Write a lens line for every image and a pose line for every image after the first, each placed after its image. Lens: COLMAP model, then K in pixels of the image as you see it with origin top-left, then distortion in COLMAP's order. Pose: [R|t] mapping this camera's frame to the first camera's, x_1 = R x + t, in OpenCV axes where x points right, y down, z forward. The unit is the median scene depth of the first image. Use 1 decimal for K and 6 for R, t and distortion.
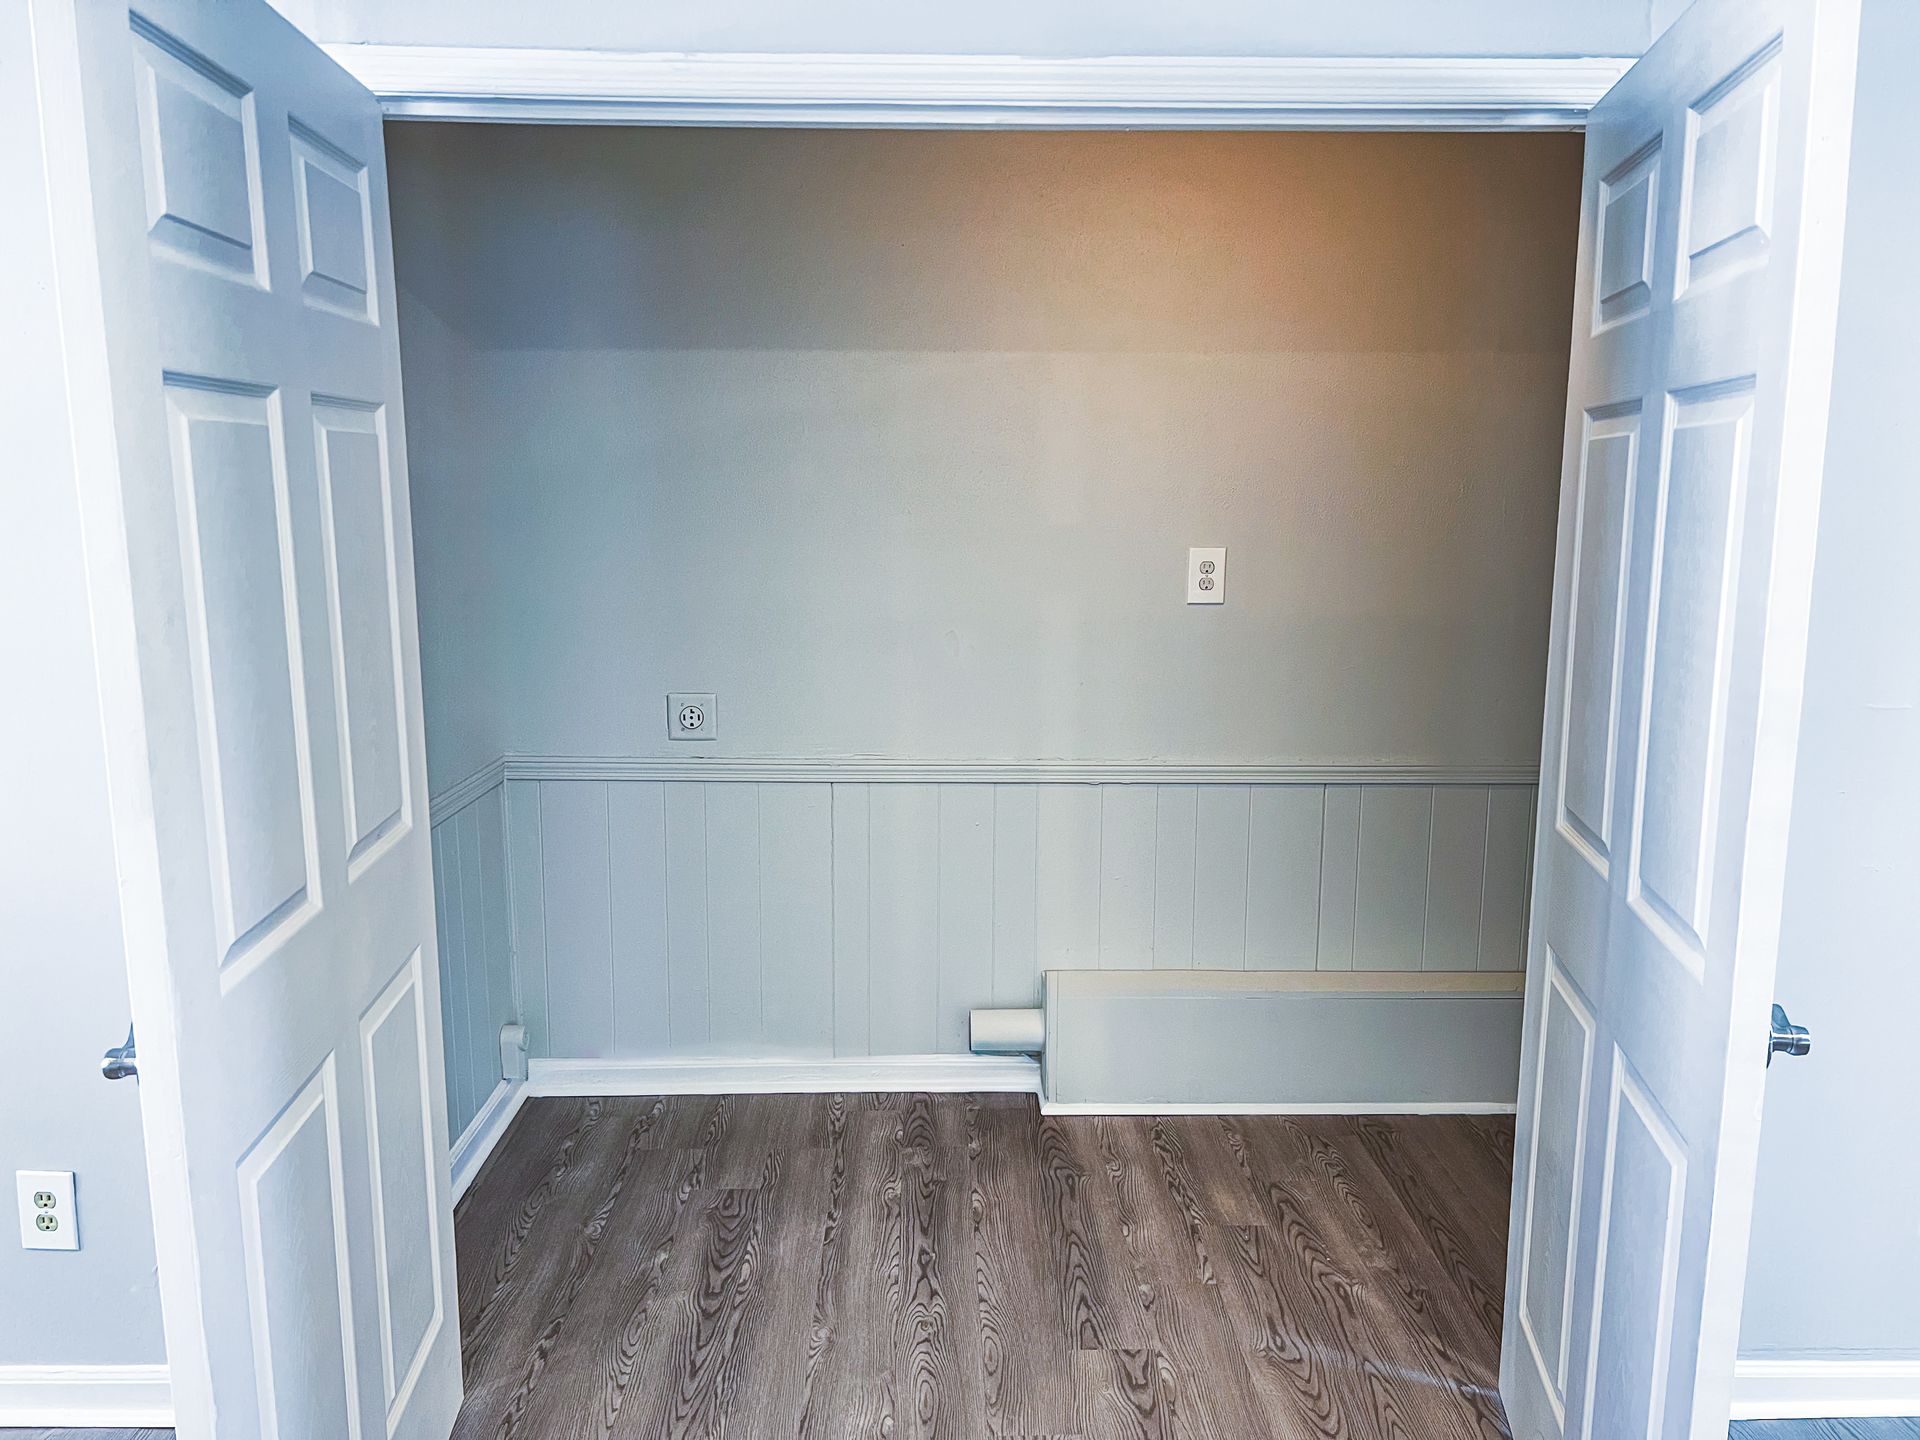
lens RADIAL K [[1457.0, 0, 954.6], [0, 1457.0, 721.4], [0, 0, 1]] dist [0.006353, 0.000394]
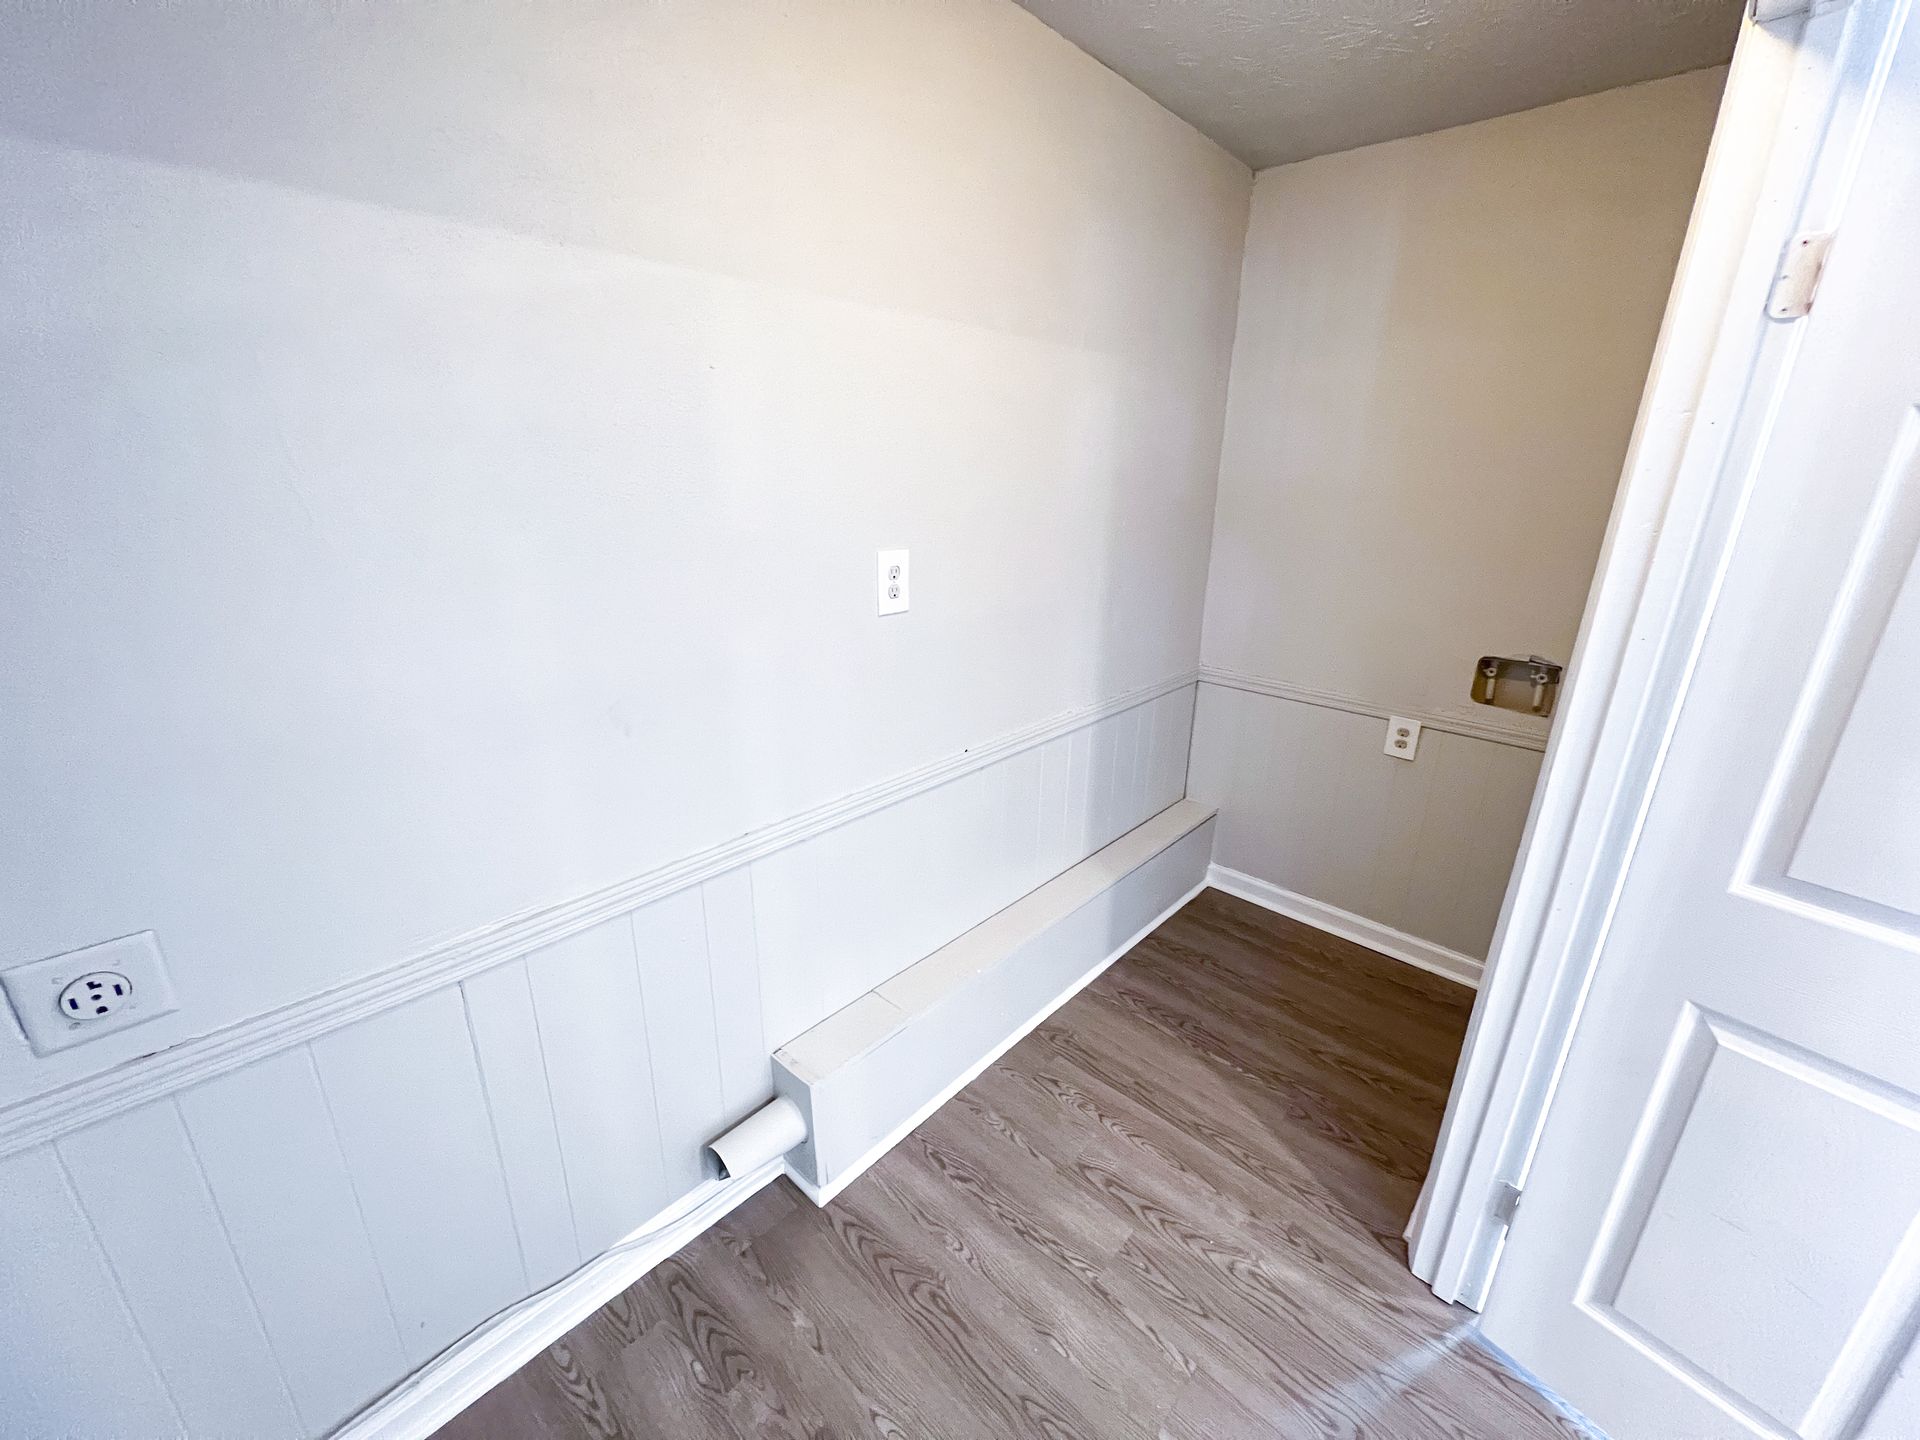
lens RADIAL K [[776.8, 0, 970.7], [0, 776.8, 727.5], [0, 0, 1]] dist [-0.000847, 0.000621]
pose [[0.690356, -0.227850, 0.686654, -0.146773], [0.104306, 0.970542, 0.217183, -0.118506], [-0.715912, -0.078312, 0.693785, 0.671750]]
